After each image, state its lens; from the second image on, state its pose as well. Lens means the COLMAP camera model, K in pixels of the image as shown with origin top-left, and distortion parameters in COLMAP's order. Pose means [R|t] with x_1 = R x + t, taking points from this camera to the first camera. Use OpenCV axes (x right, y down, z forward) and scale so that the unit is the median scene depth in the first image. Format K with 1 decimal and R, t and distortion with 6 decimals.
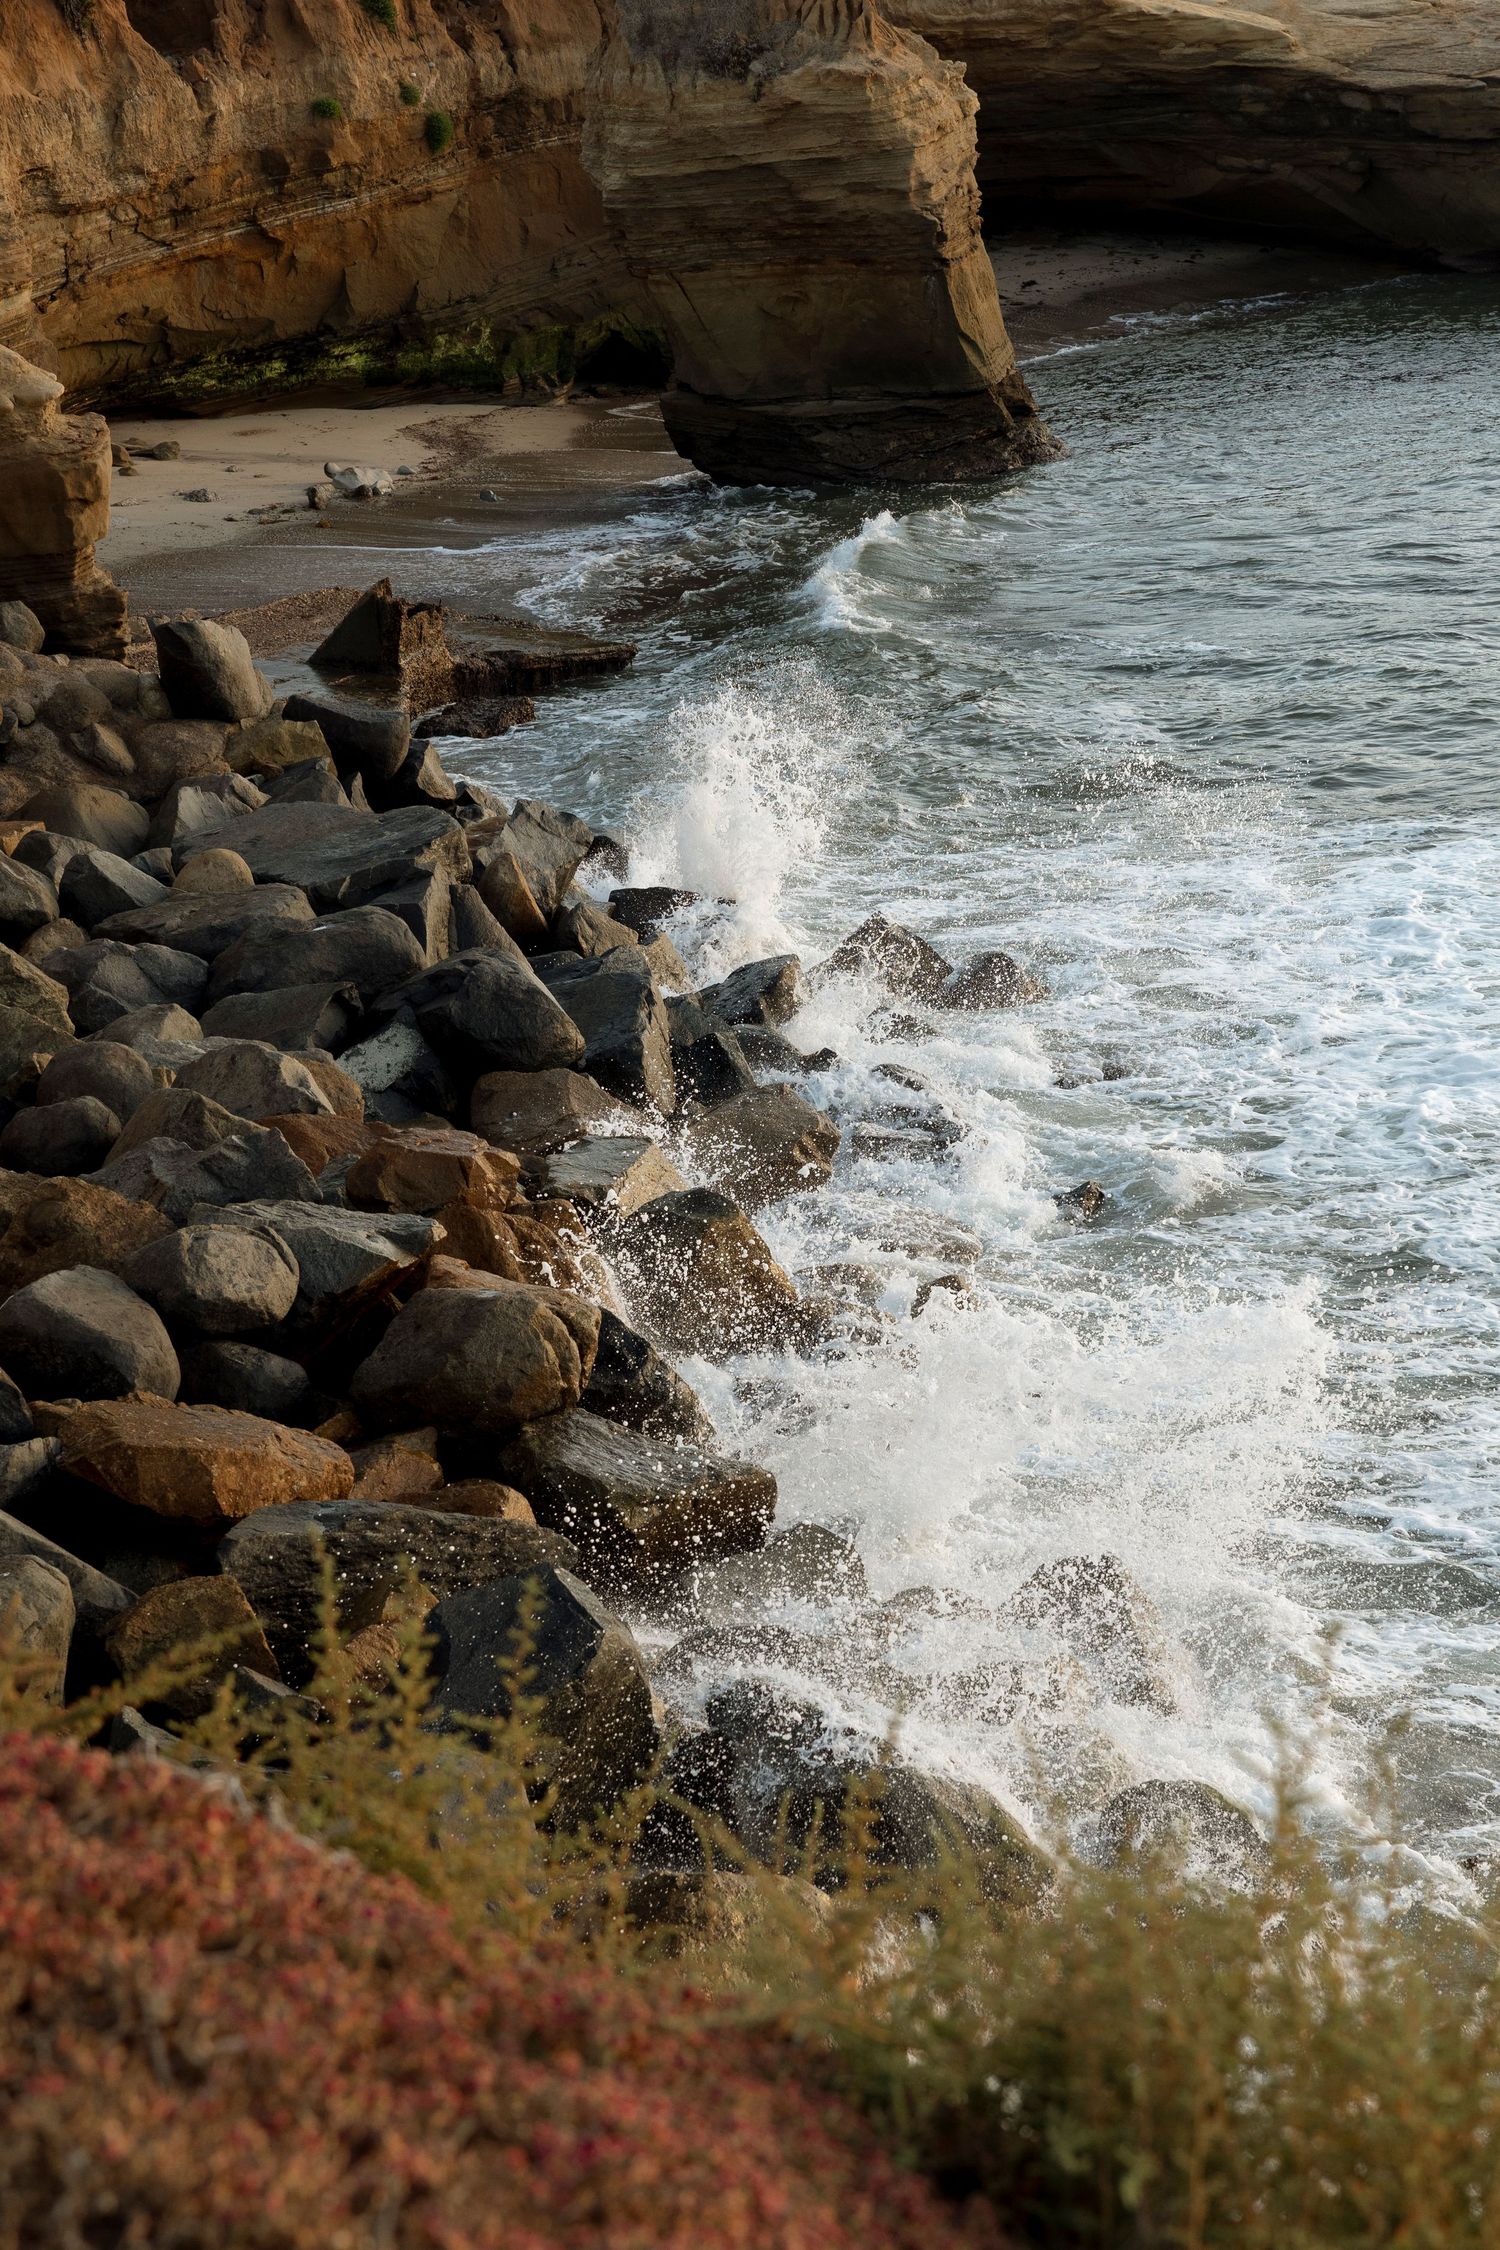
lens RADIAL K [[5492.6, 0, 750.0], [0, 5492.6, 1125.0], [0, 0, 1]] dist [0.055737, -0.006654]
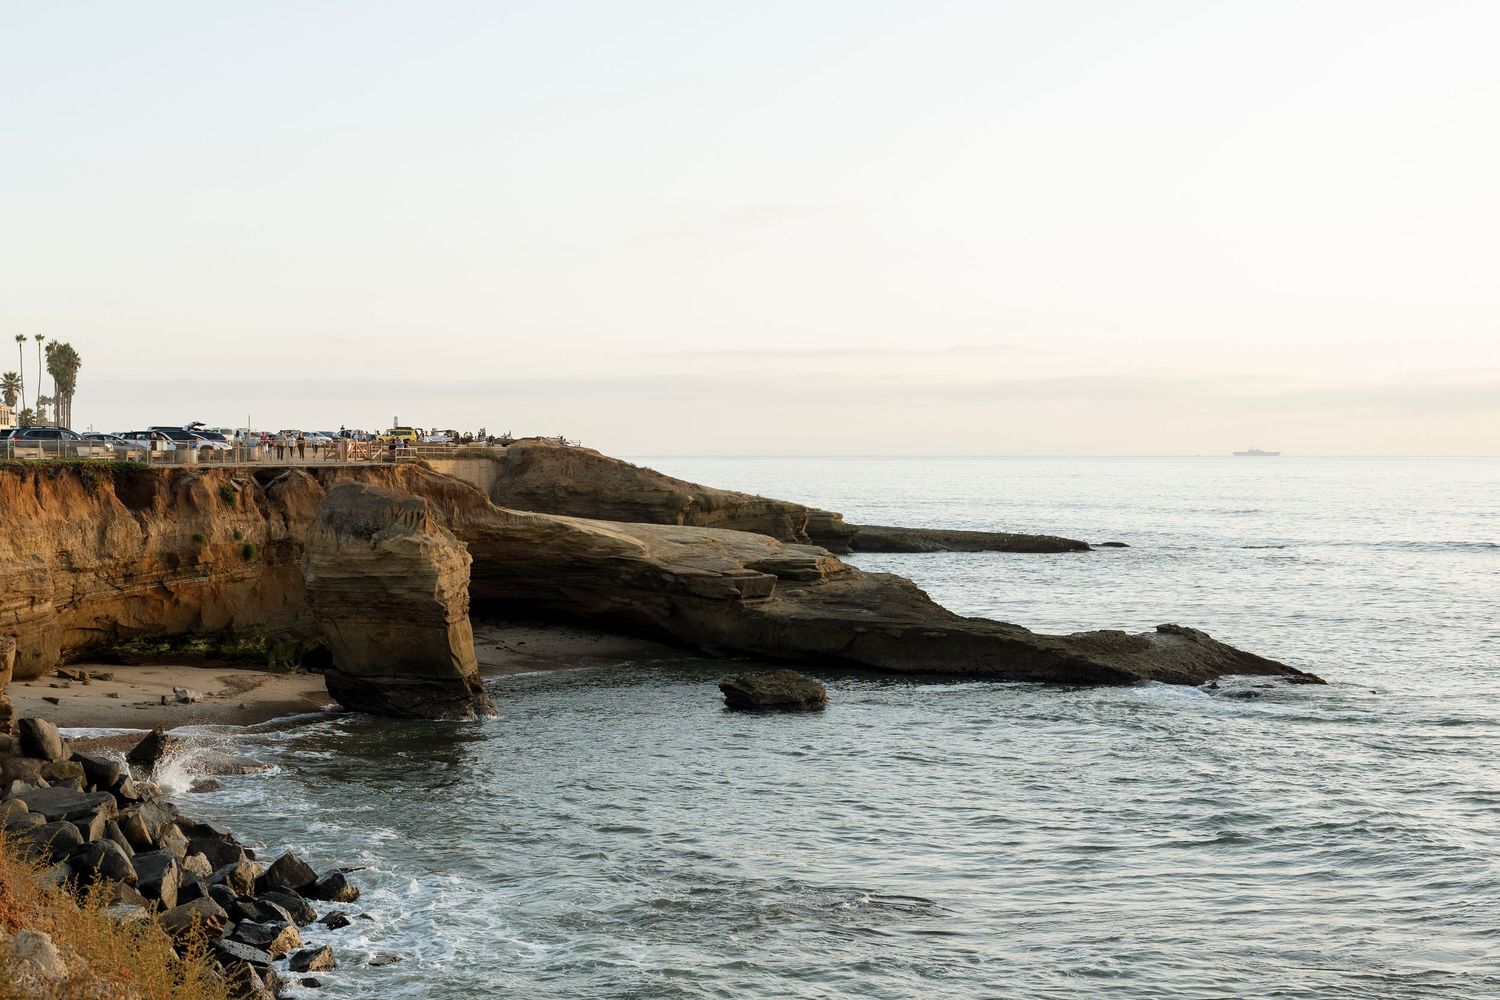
lens RADIAL K [[2650.1, 0, 750.0], [0, 2650.1, 500.0], [0, 0, 1]] dist [0.047461, -0.027143]
pose [[0.991319, 0.092242, 0.093692, 0.048431], [-0.070398, 0.974229, -0.214294, 0.023854], [-0.111045, 0.205838, 0.972265, -0.120279]]
